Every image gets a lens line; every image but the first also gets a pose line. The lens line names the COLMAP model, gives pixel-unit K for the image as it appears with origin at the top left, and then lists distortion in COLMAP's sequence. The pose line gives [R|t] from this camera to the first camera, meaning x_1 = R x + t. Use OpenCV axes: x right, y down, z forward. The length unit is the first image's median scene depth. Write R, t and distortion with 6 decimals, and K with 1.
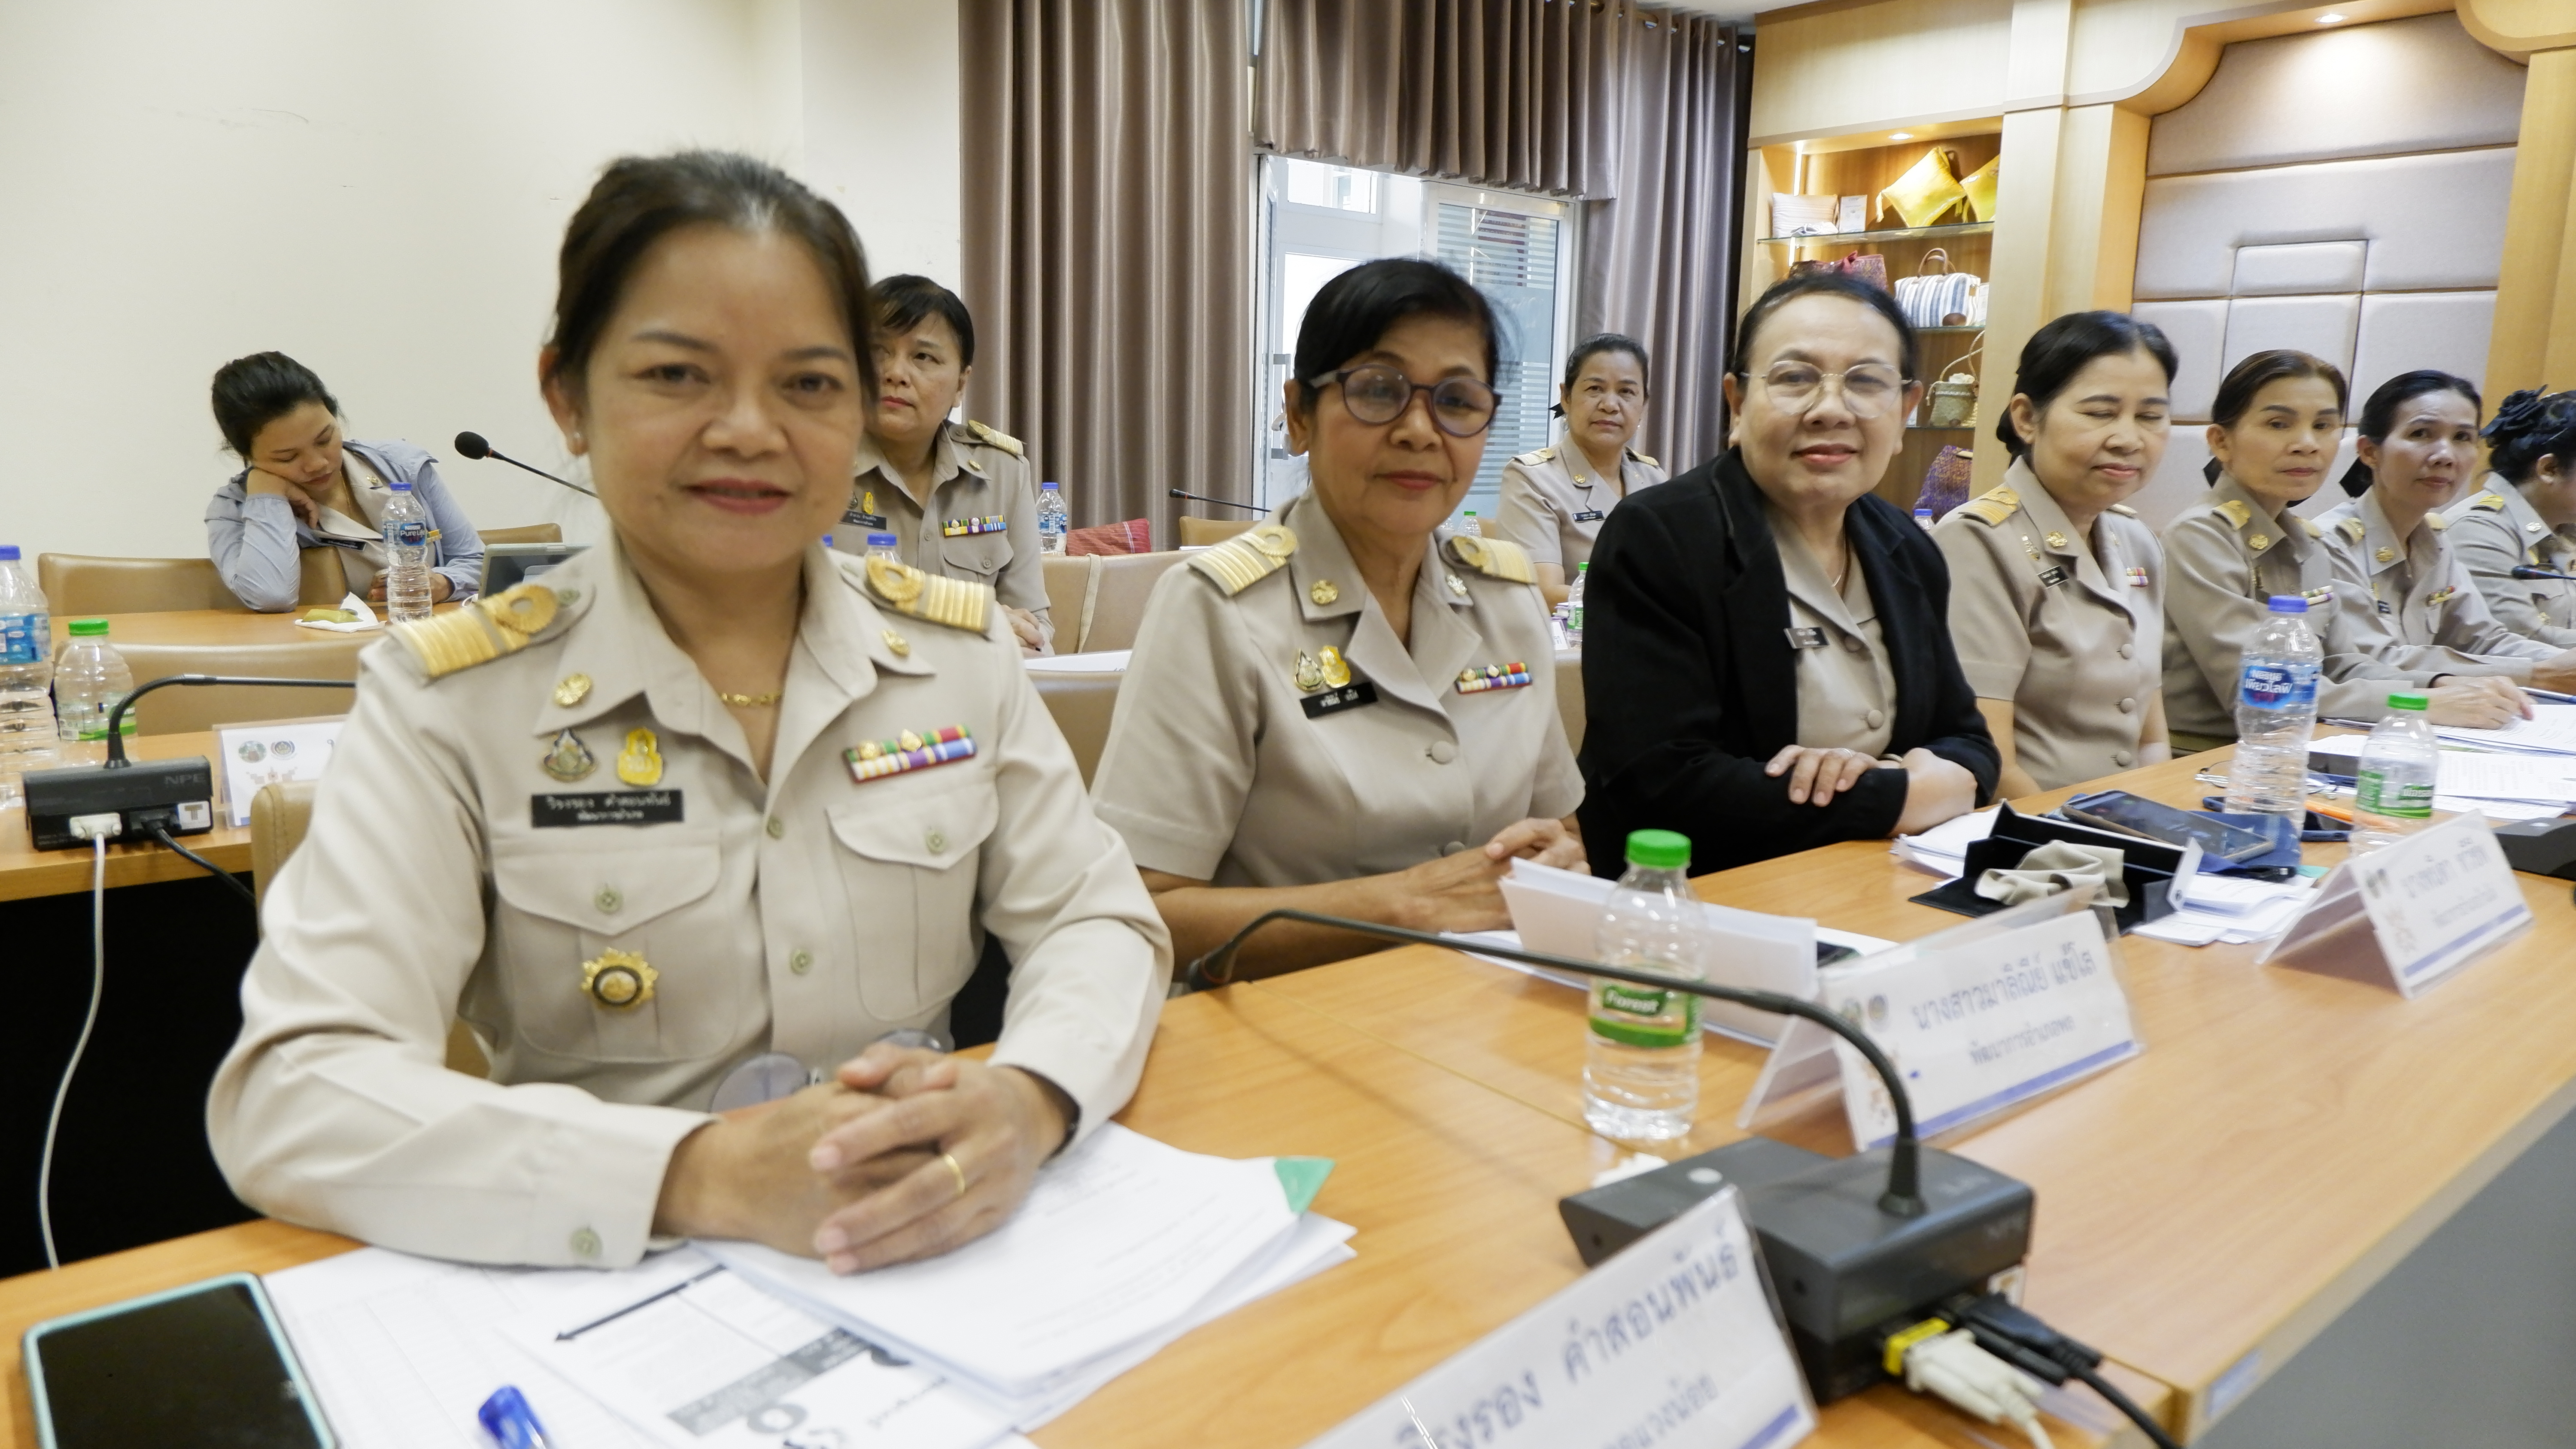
lens RADIAL K [[1678.5, 0, 1281.0], [0, 1678.5, 723.8], [0, 0, 1]] dist [-0.029158, 0.006179]
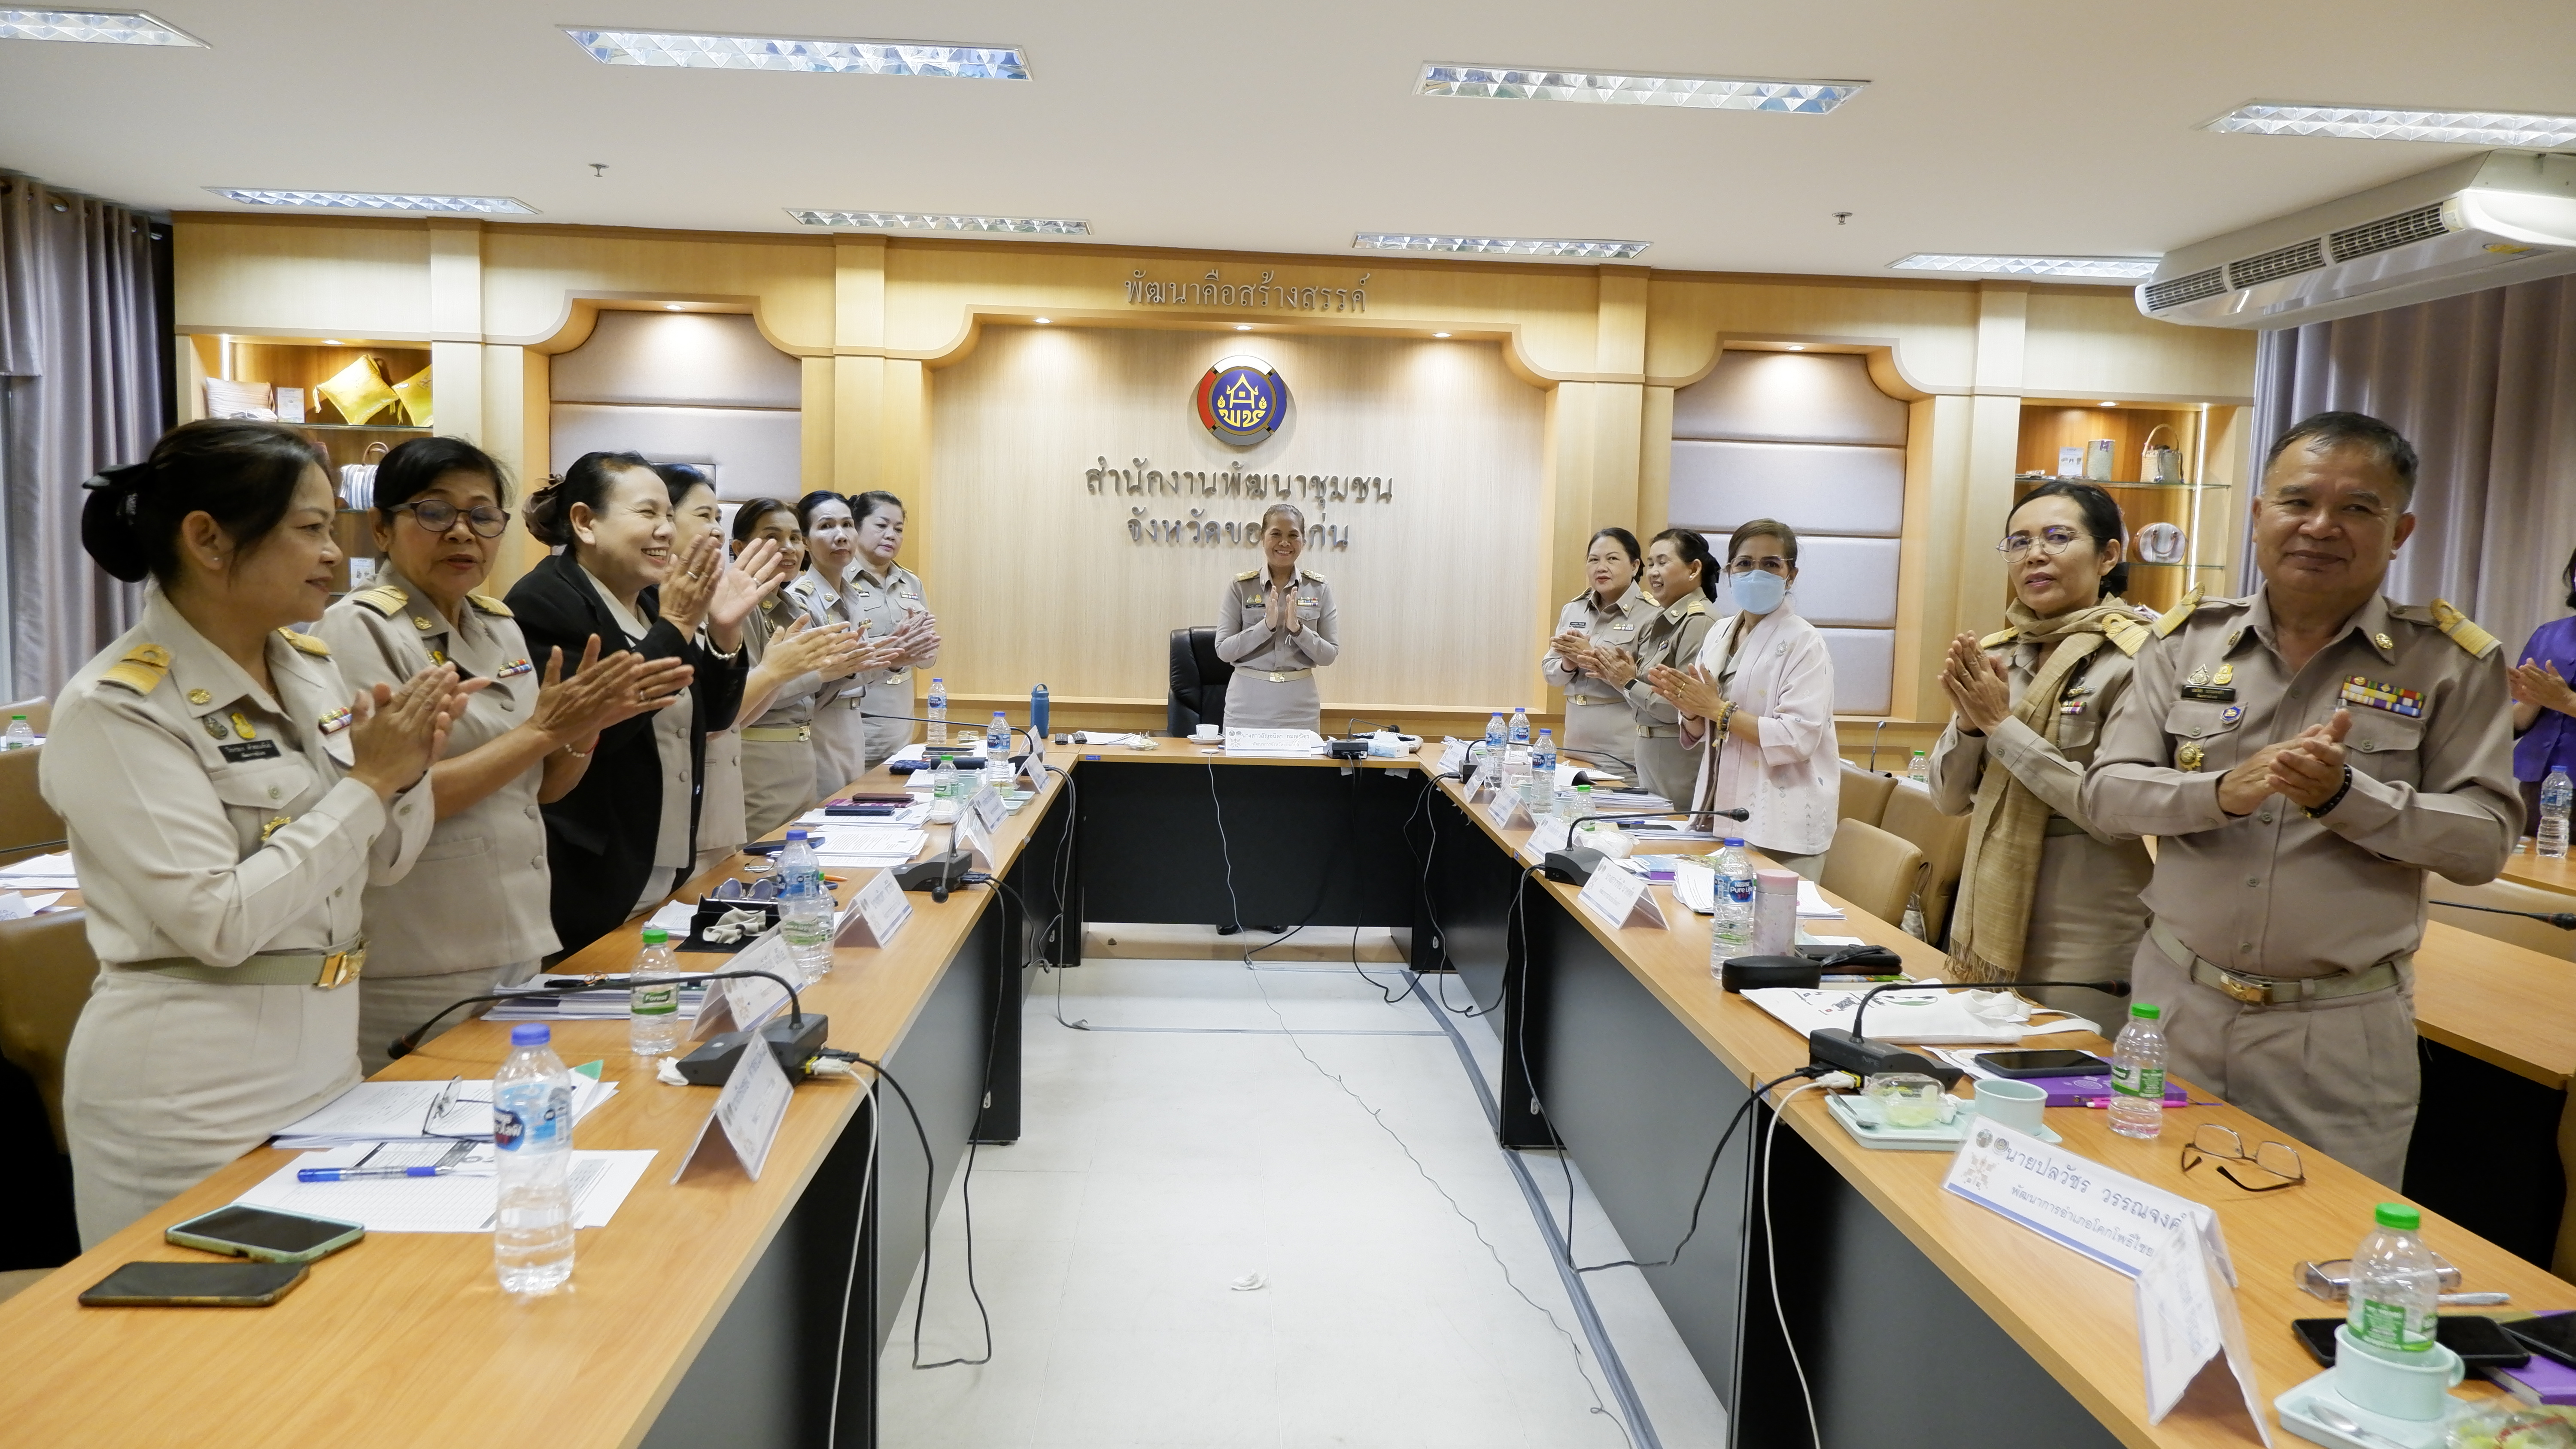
lens RADIAL K [[1678.5, 0, 1293.9], [0, 1678.5, 740.5], [0, 0, 1]] dist [-0.029158, 0.006179]
pose [[0.595323, -0.086168, 0.798853, -0.184339], [0.122659, 0.992326, 0.015629, -0.020595], [-0.794069, 0.088682, 0.601324, -0.199738]]
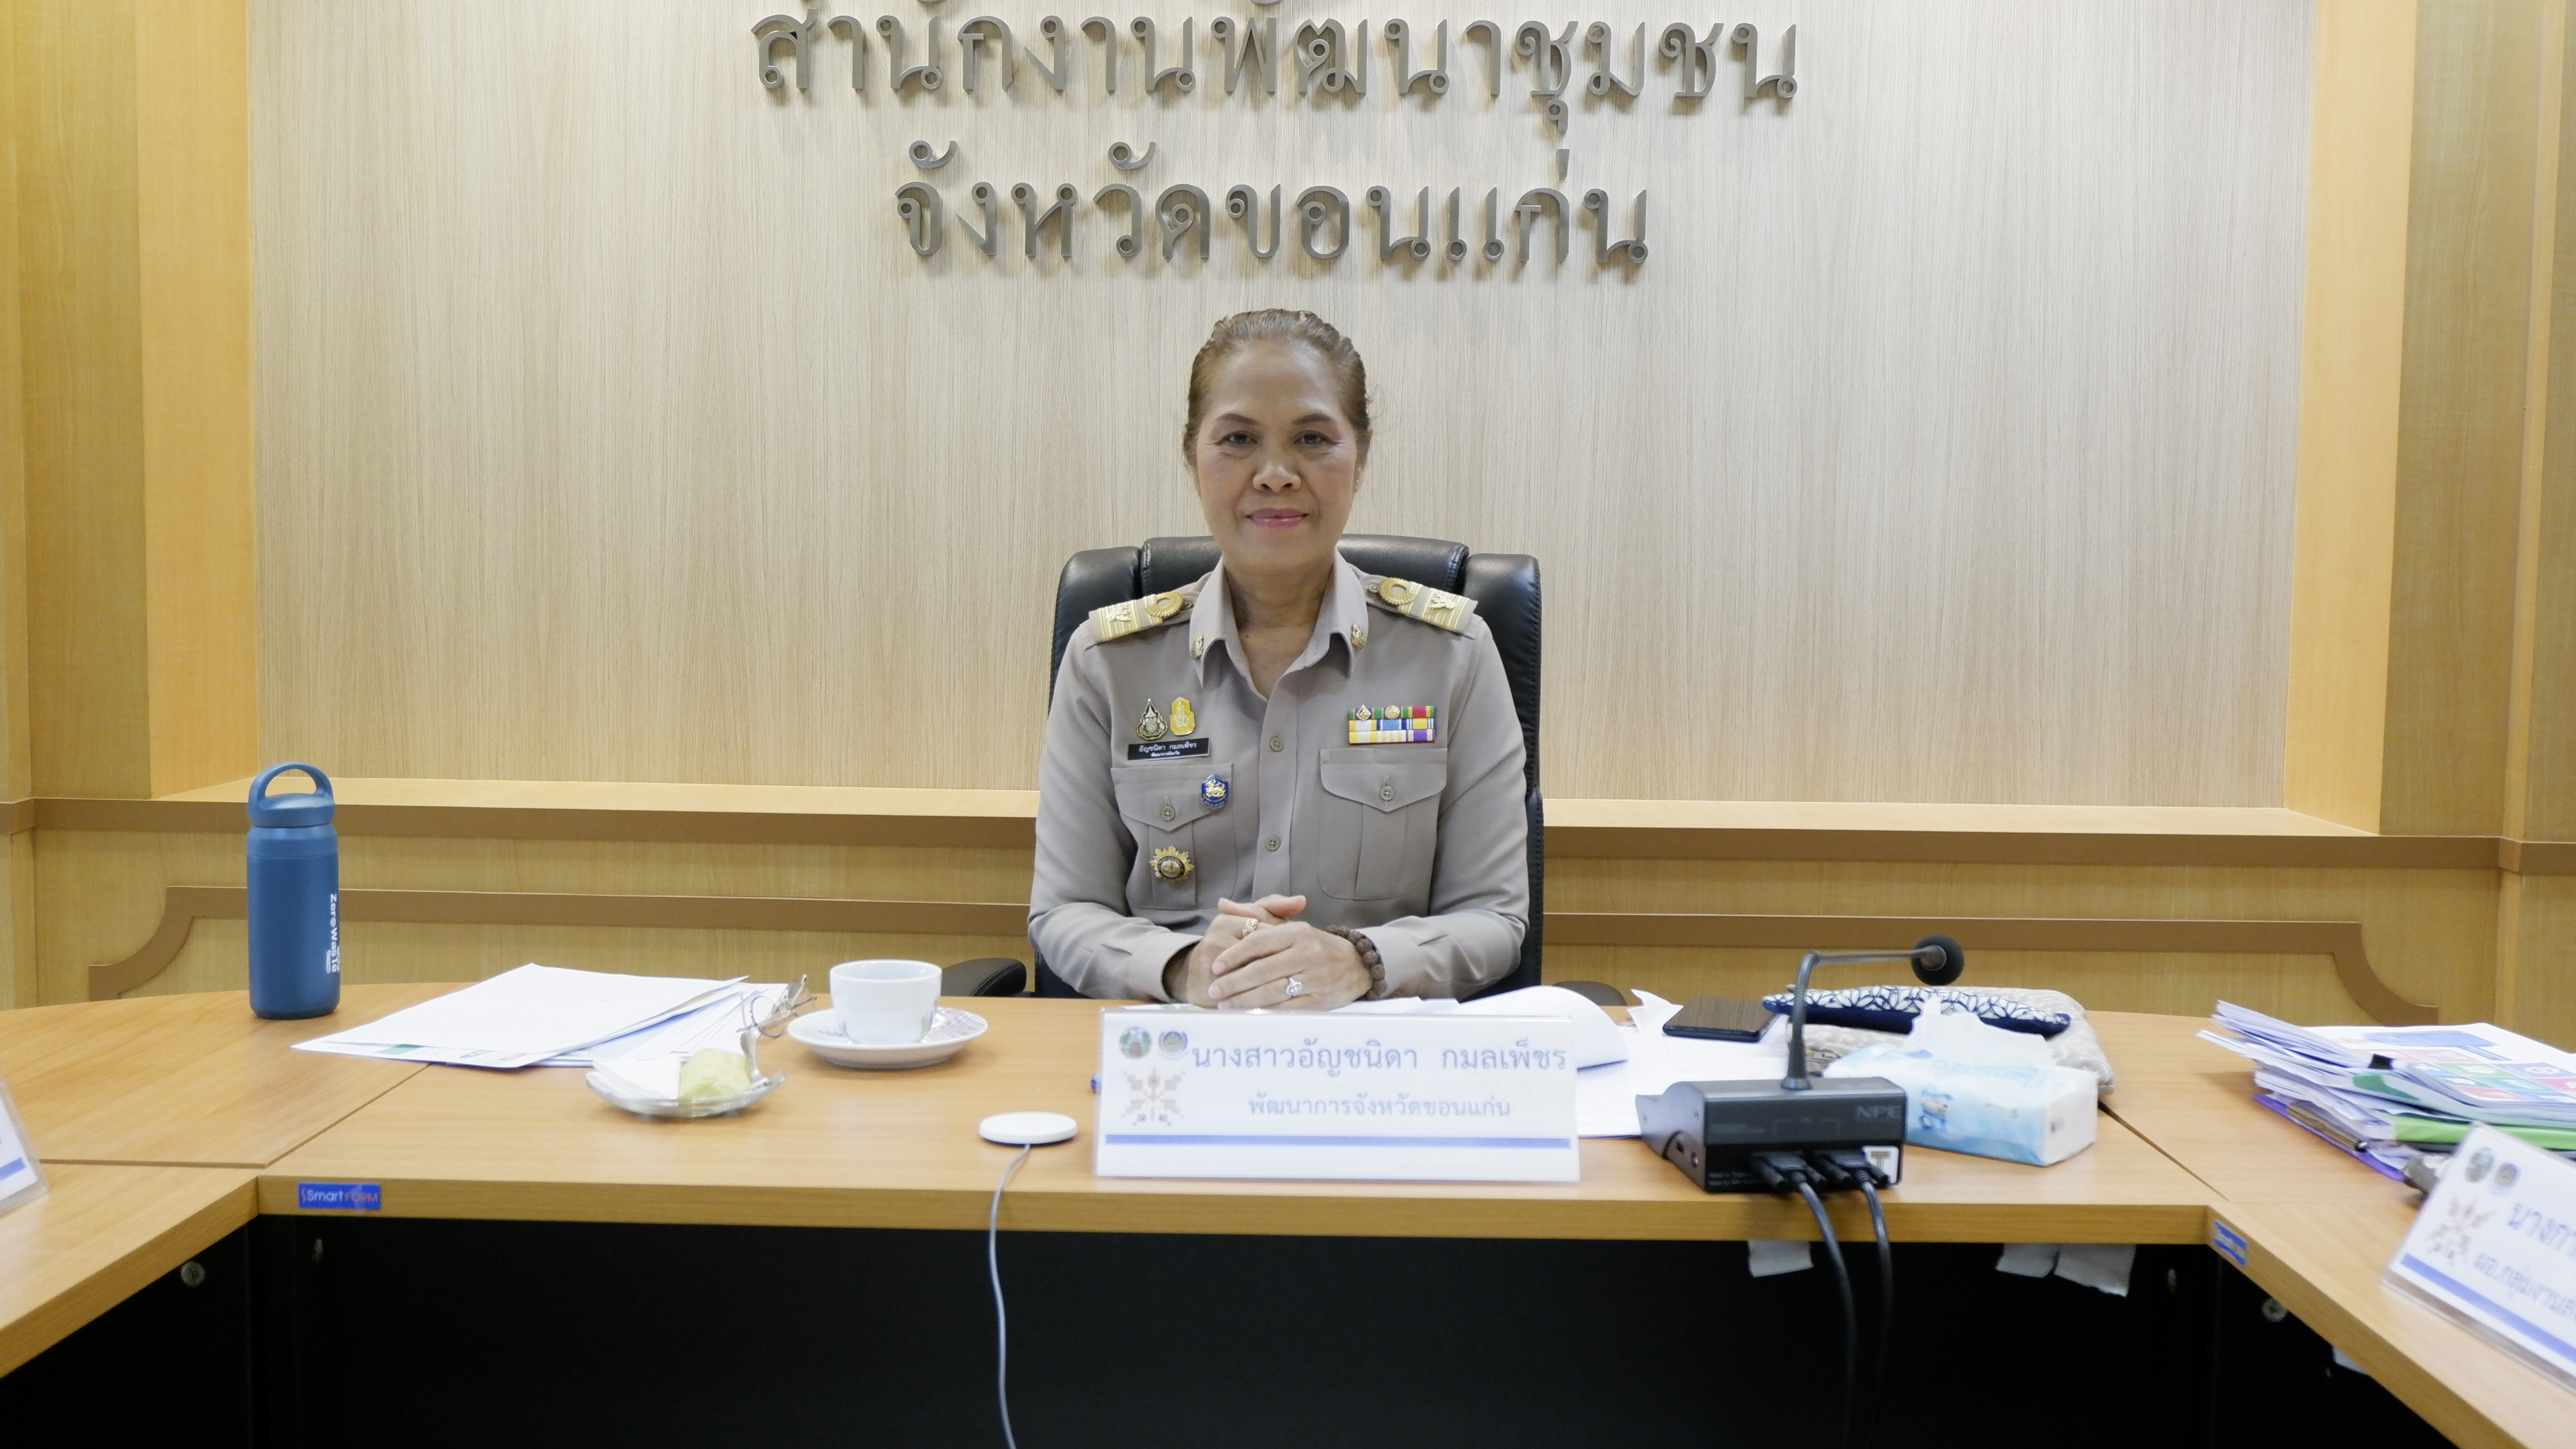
lens RADIAL K [[2406.0, 0, 1284.3], [0, 2406.0, 706.8], [0, 0, 1]] dist [-0.035432, 0.000000]
pose [[0.651165, -0.061411, 0.756448, 0.430604], [0.130527, 0.990931, -0.031913, -0.038527], [-0.747628, 0.119517, 0.653275, 0.260494]]
